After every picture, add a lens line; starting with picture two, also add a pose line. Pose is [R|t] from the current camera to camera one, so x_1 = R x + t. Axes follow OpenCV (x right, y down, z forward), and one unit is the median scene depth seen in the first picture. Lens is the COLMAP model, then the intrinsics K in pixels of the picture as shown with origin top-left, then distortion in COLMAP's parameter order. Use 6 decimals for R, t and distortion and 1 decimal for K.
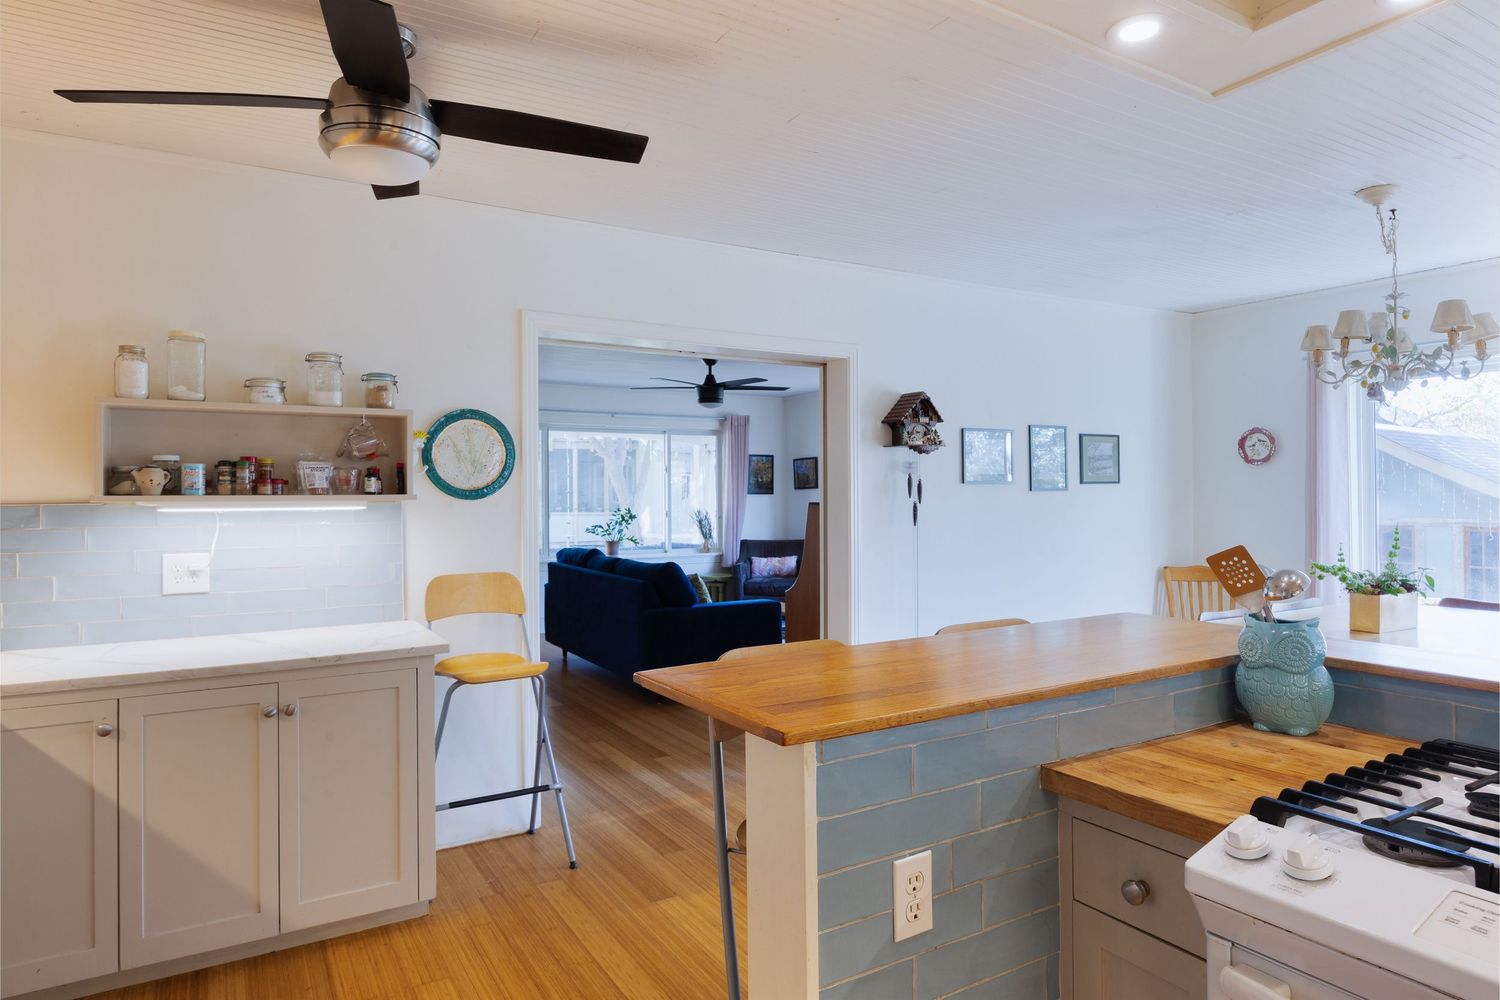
lens RADIAL K [[903.2, 0, 752.1], [0, 903.2, 492.7], [0, 0, 1]] dist [-0.018490, 0.002122]
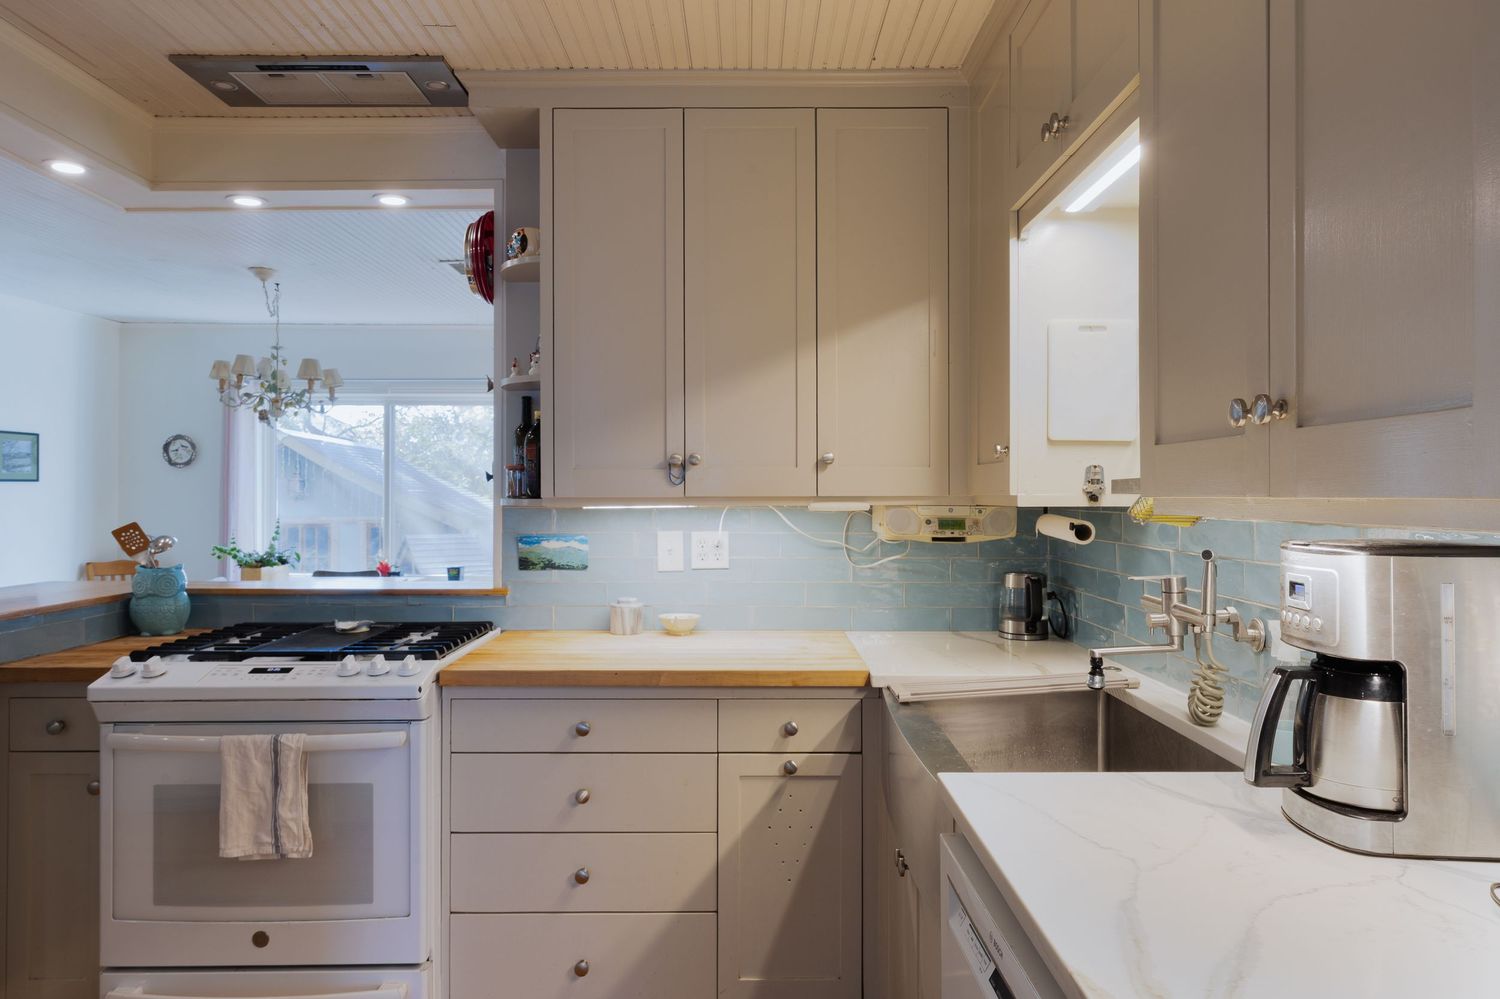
lens RADIAL K [[964.5, 0, 750.3], [0, 964.5, 486.8], [0, 0, 1]] dist [-0.007101, 0.002270]
pose [[0.515647, 0.015059, 0.856669, -0.165469], [-0.007658, 0.999887, -0.012967, 0.005235], [-0.856767, 0.000126, 0.515704, -0.381513]]
